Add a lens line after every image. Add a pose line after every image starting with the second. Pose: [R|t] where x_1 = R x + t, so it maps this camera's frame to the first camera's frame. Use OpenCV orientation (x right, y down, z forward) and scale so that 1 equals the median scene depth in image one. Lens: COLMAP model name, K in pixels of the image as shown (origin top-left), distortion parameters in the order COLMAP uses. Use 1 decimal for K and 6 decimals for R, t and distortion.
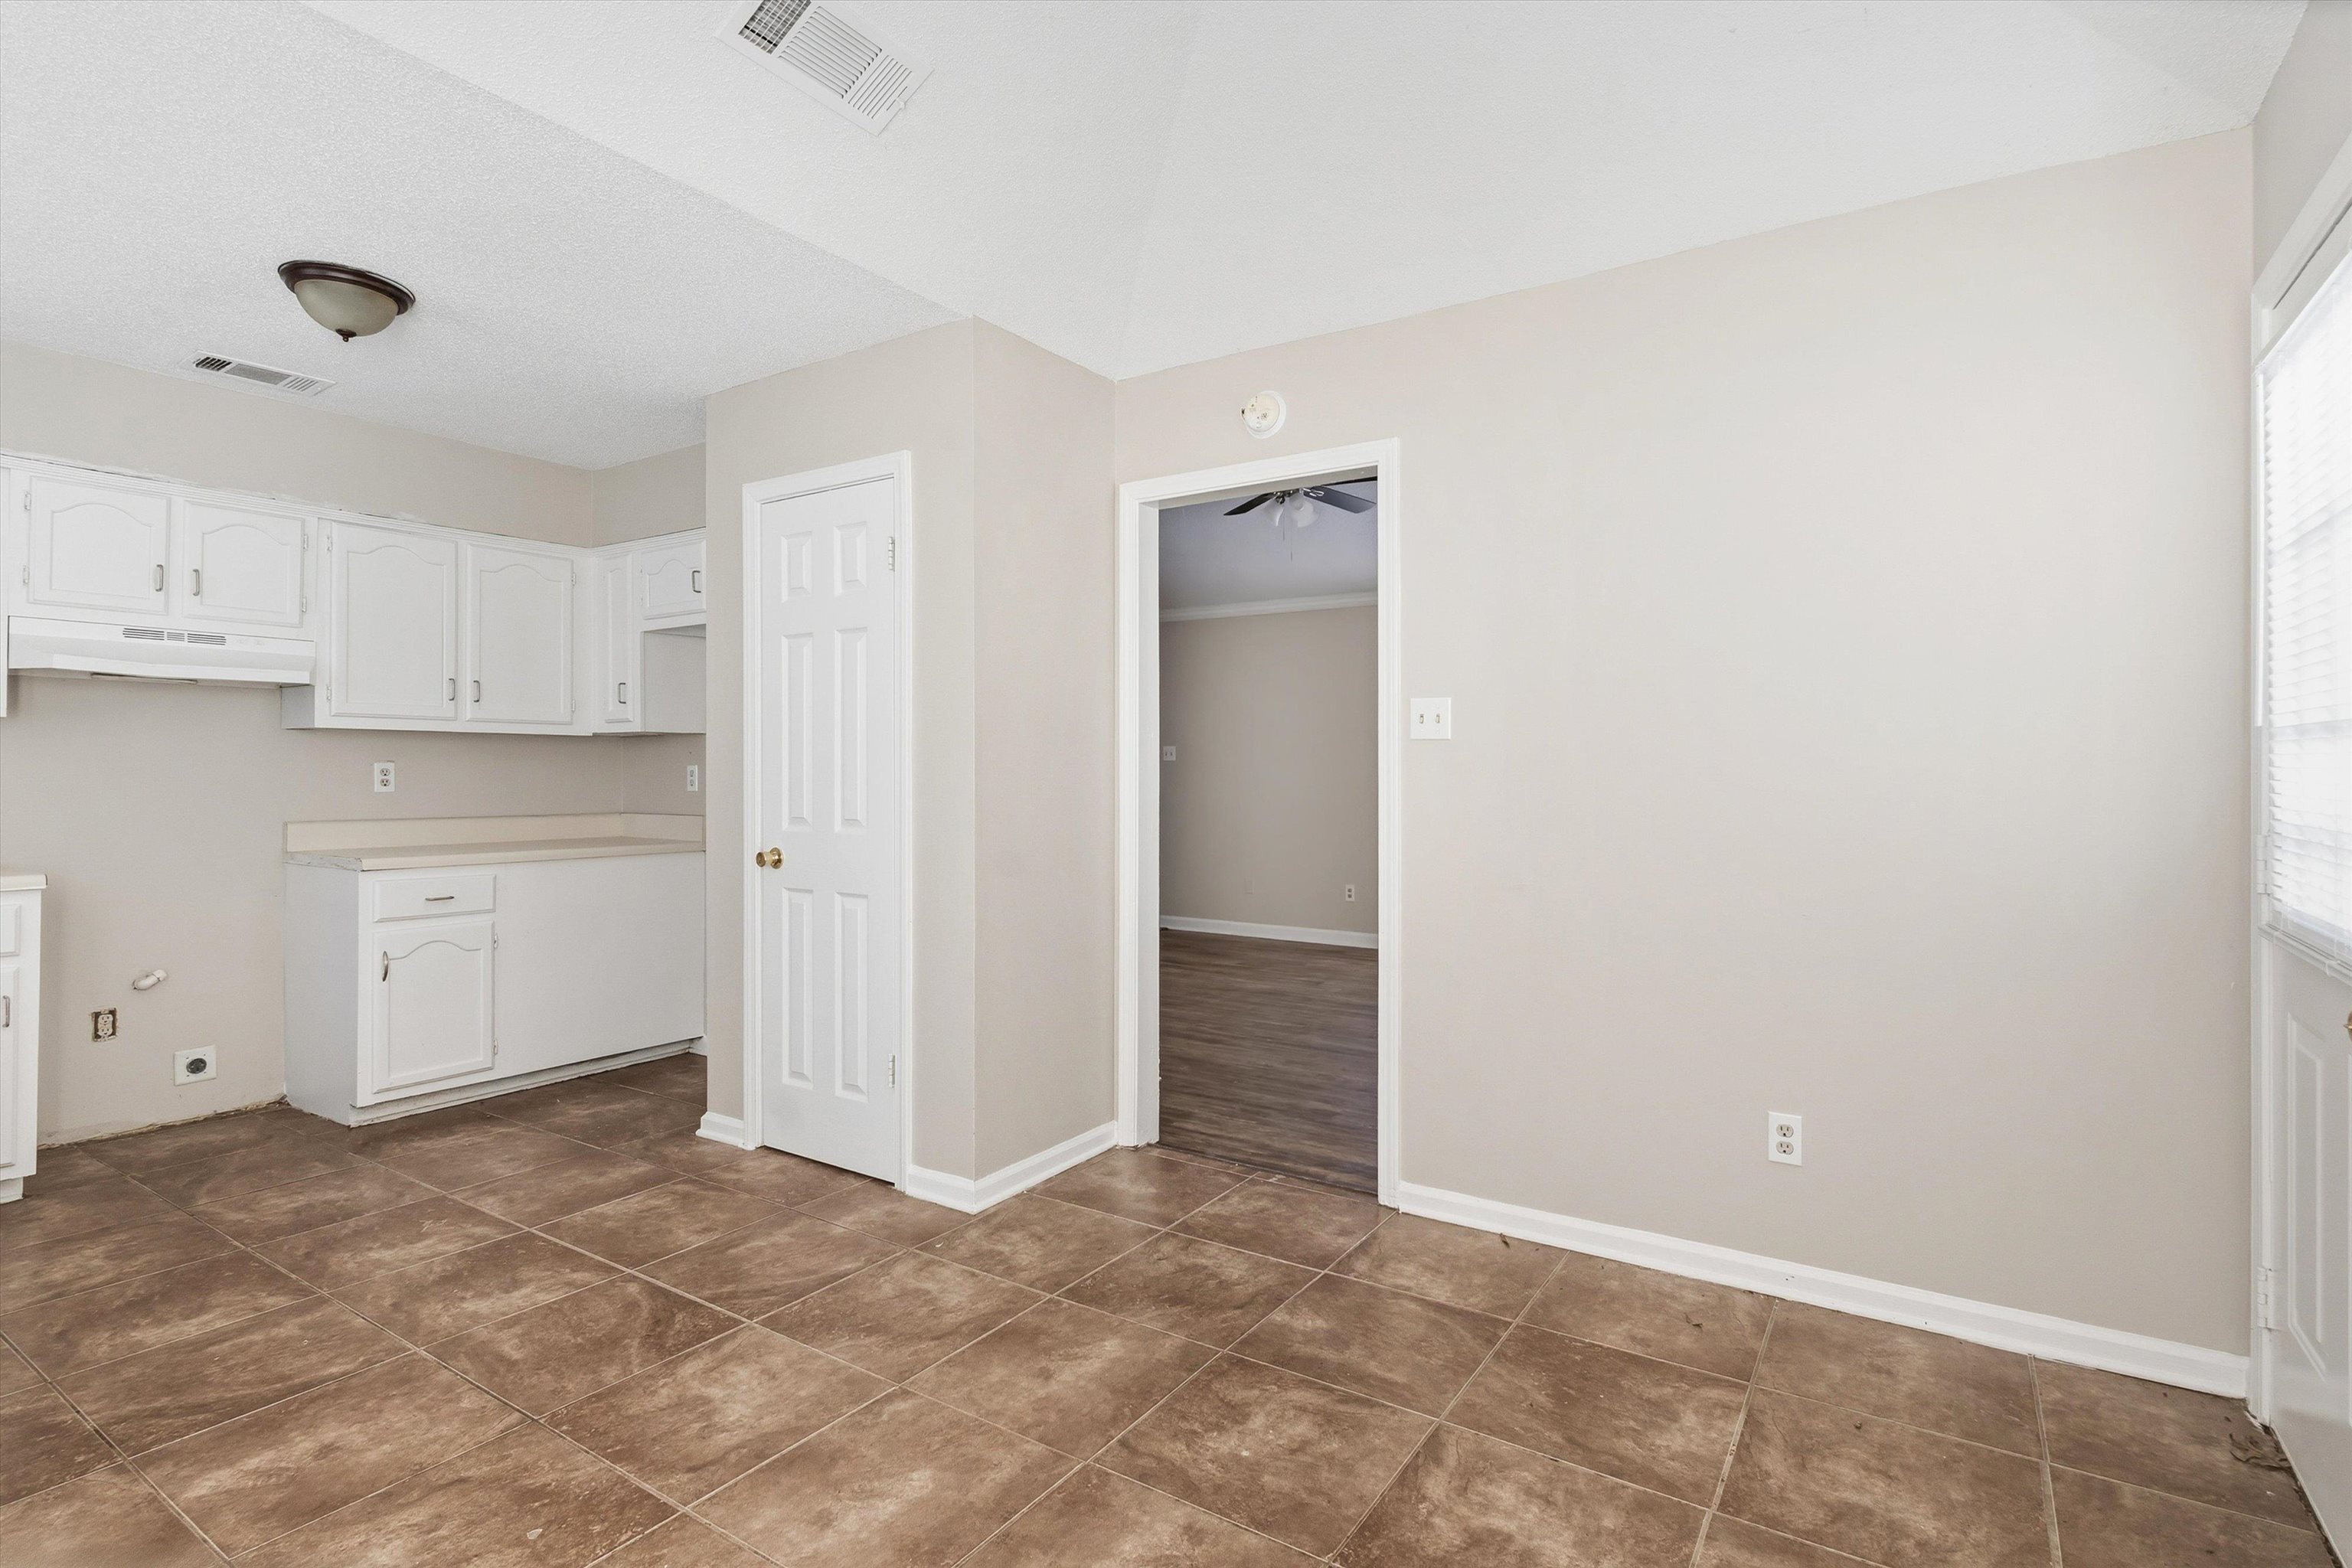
lens RADIAL K [[1163.0, 0, 1167.5], [0, 1163.0, 771.2], [0, 0, 1]] dist [0.007783, -0.000591]
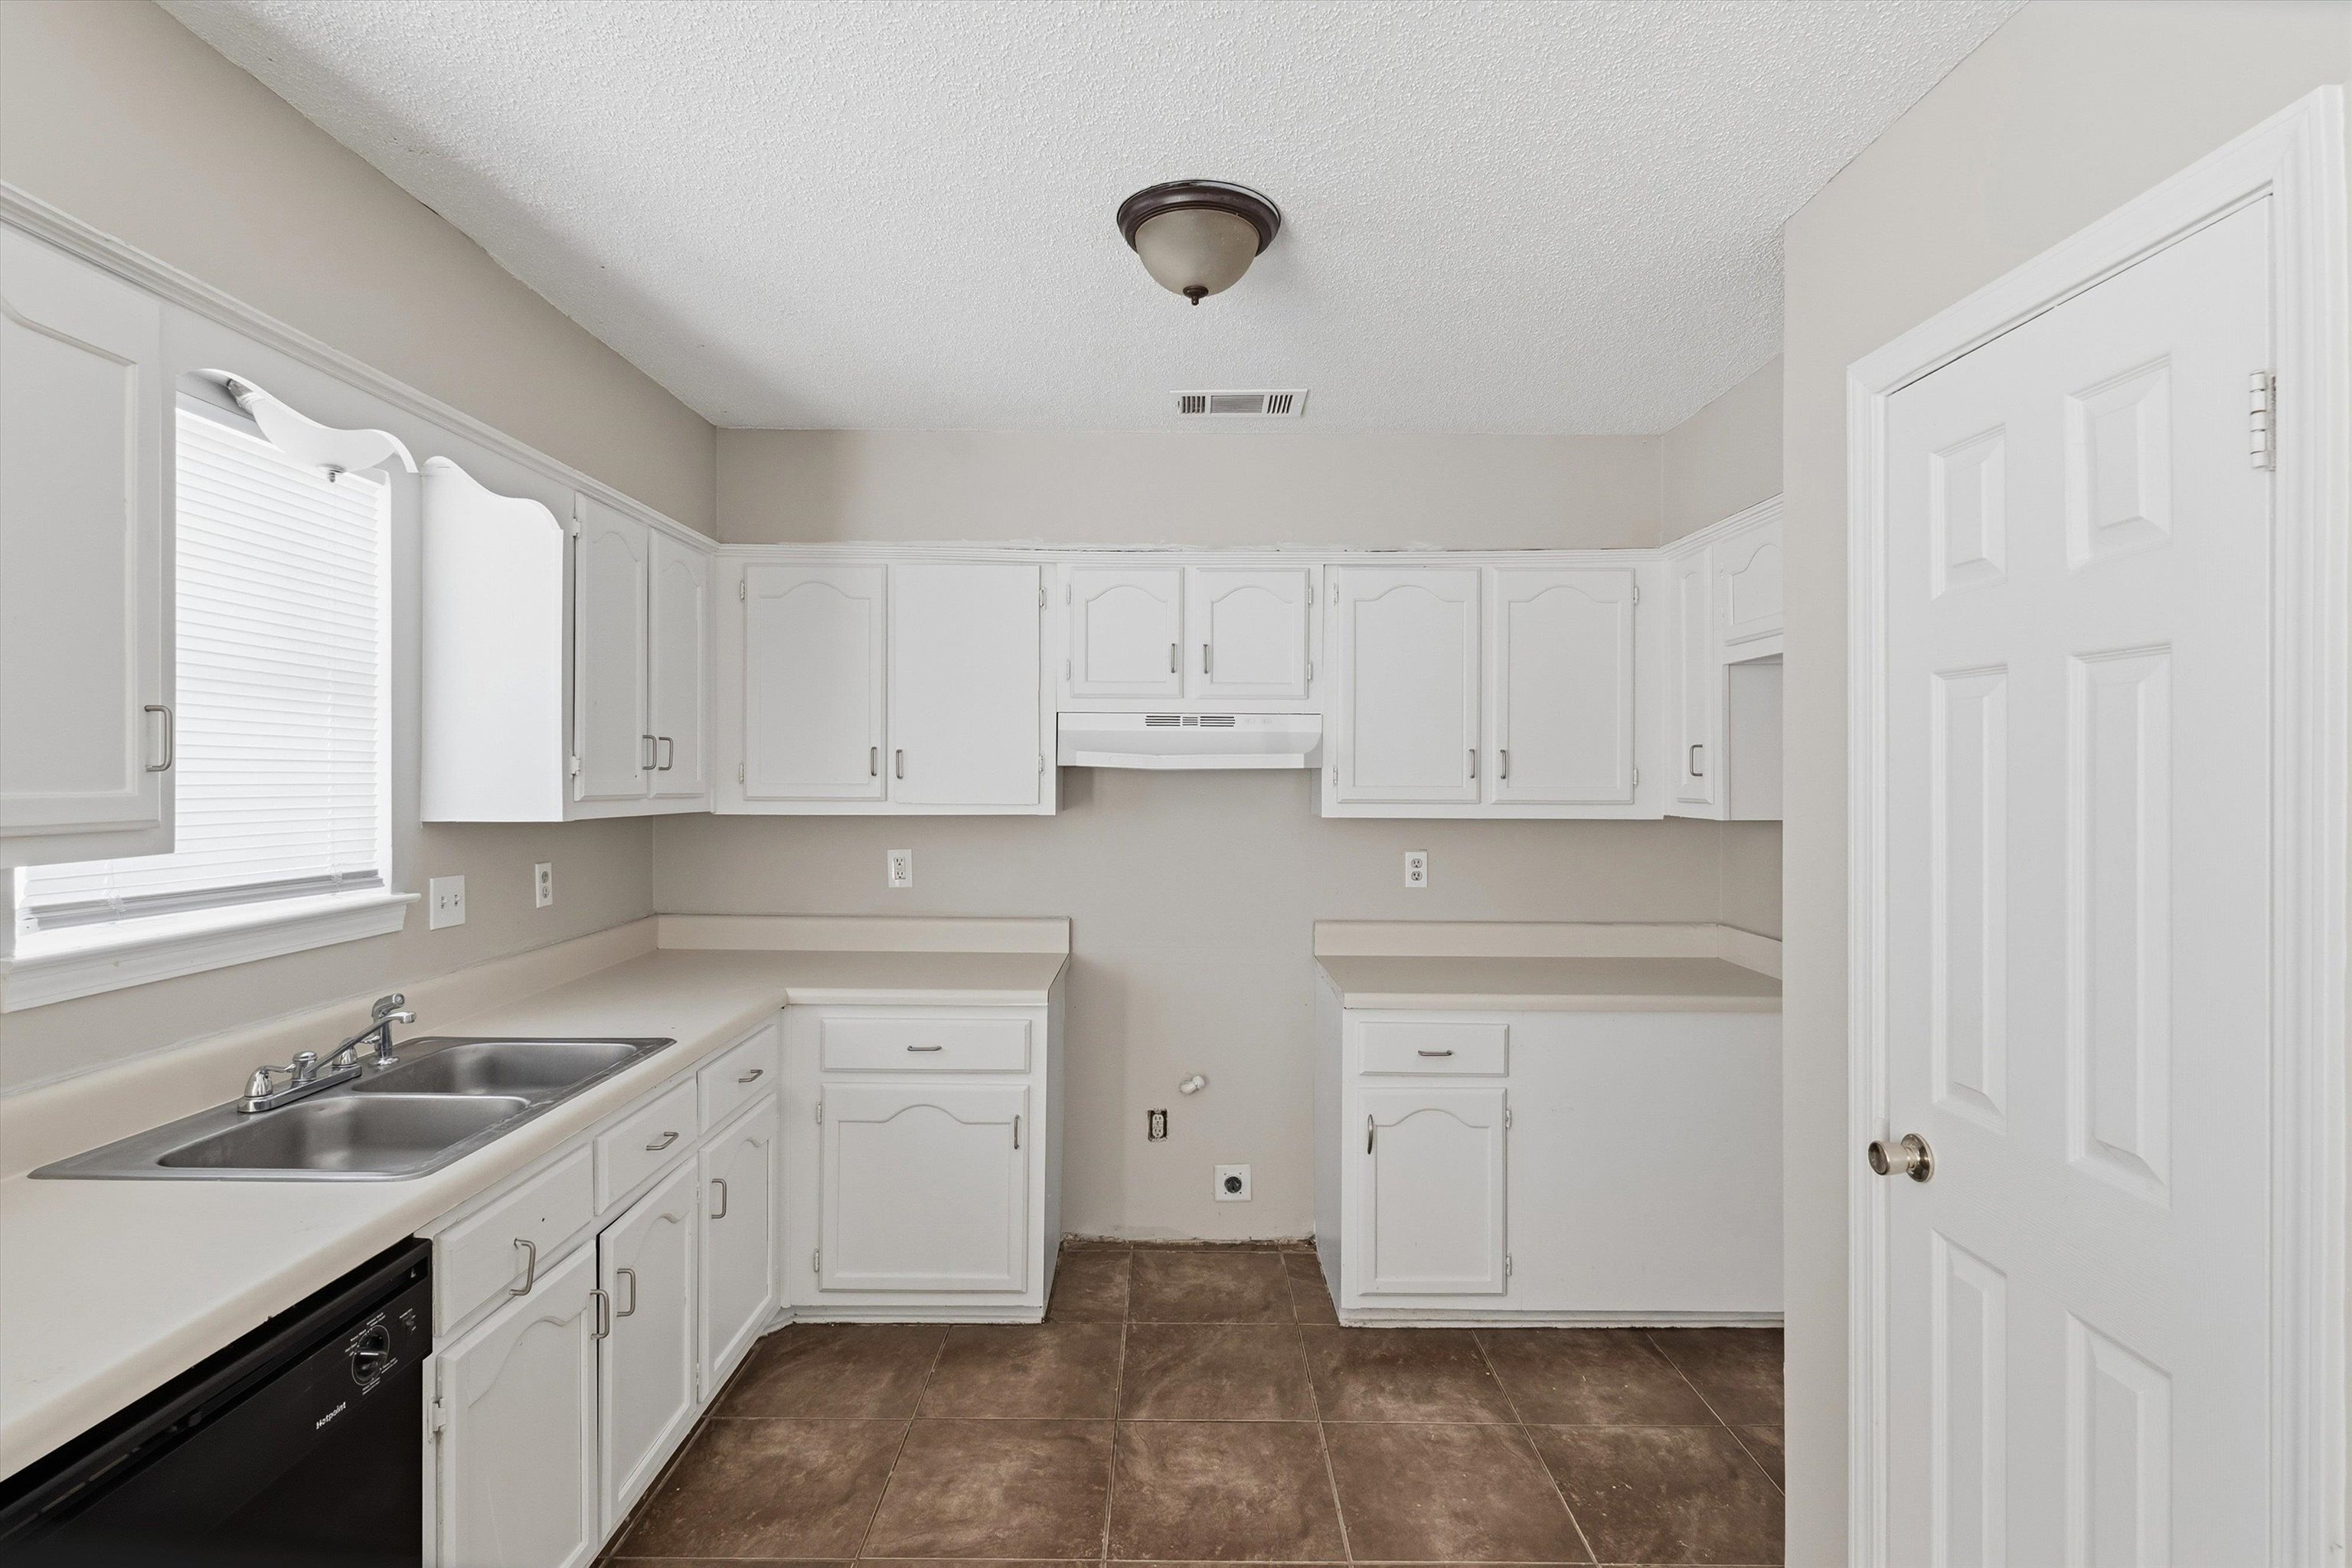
lens RADIAL K [[1145.1, 0, 1174.7], [0, 1145.1, 773.8], [0, 0, 1]] dist [0.003160, -0.000855]
pose [[0.563108, 0.001582, -0.826382, -0.122499], [-0.001179, 0.999999, 0.001111, -0.073701], [0.826383, 0.000349, 0.563109, 0.482208]]
